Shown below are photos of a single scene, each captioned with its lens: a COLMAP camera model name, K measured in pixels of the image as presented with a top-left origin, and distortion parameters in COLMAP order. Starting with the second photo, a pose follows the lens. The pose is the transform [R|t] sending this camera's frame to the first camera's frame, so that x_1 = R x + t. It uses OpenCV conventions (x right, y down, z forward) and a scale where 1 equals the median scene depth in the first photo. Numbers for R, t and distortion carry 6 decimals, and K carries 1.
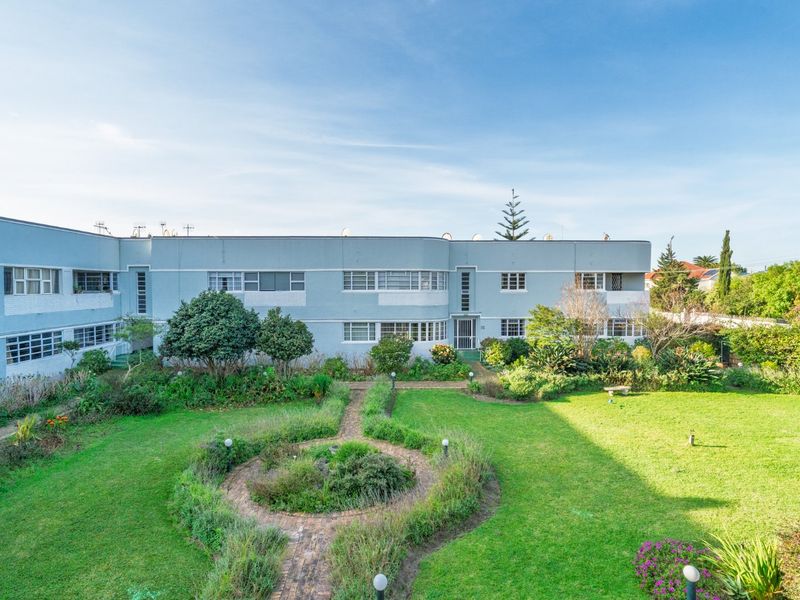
lens RADIAL K [[422.6, 0, 399.4], [0, 422.6, 292.2], [0, 0, 1]] dist [-0.020139, 0.008901]
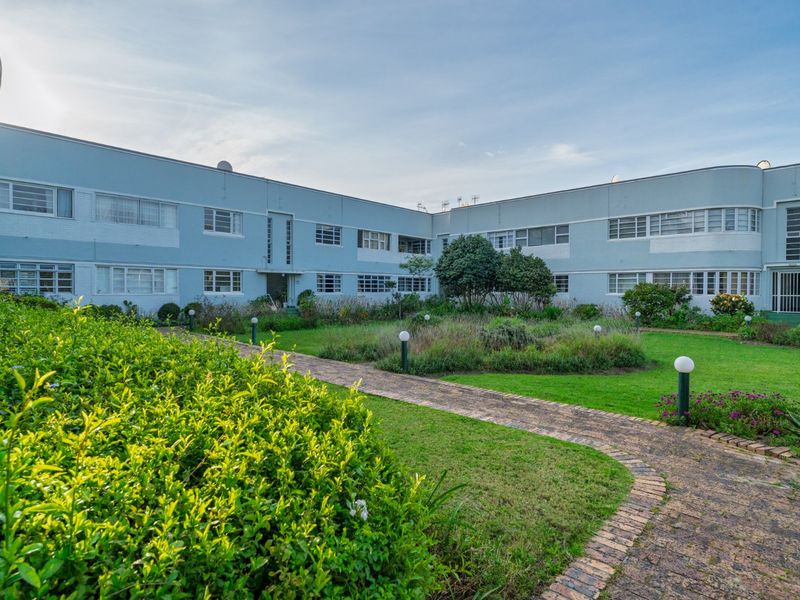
lens RADIAL K [[422.6, 0, 406.6], [0, 422.6, 296.8], [0, 0, 1]] dist [-0.020139, 0.008901]
pose [[0.710029, 0.014320, -0.704027, 0.277903], [-0.016735, 0.999854, 0.003460, 0.168200], [0.703974, 0.009326, 0.710165, 0.007938]]
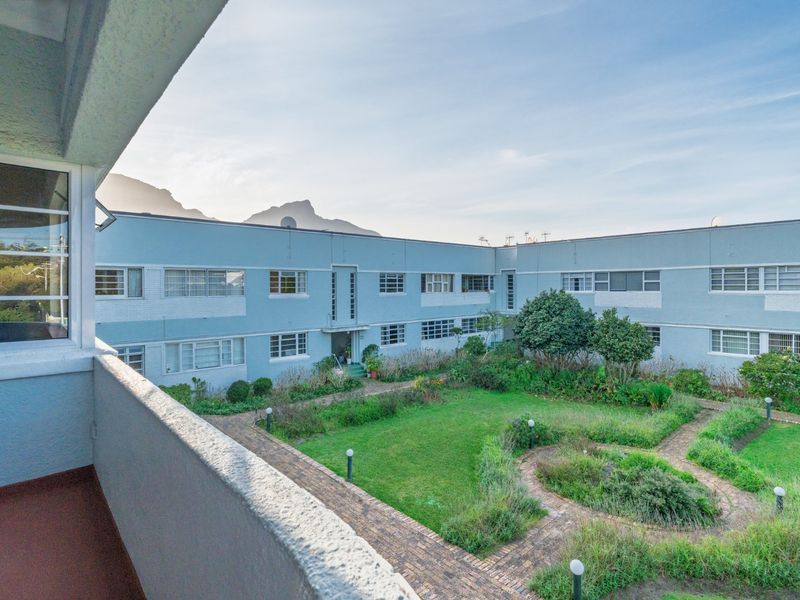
lens RADIAL K [[422.6, 0, 404.7], [0, 422.6, 289.8], [0, 0, 1]] dist [-0.020139, 0.008901]
pose [[0.646455, 0.004225, -0.762941, 0.143609], [-0.007002, 0.999975, -0.000396, -0.002871], [0.762920, 0.005598, 0.646468, -0.006959]]
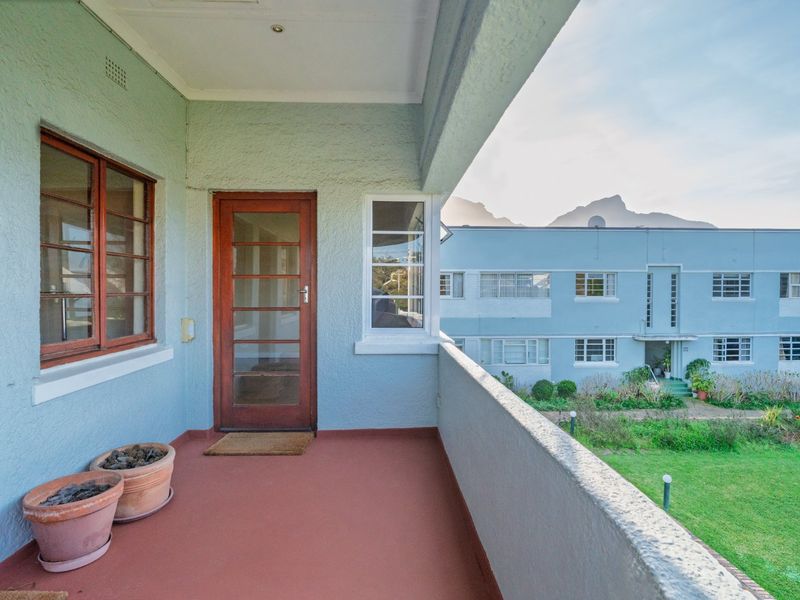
lens RADIAL K [[422.6, 0, 401.2], [0, 422.6, 296.9], [0, 0, 1]] dist [-0.020139, 0.008901]
pose [[0.006378, 0.019386, -0.999792, 0.153814], [-0.014489, 0.999709, 0.019292, -0.003134], [0.999875, 0.014362, 0.006657, -0.017340]]
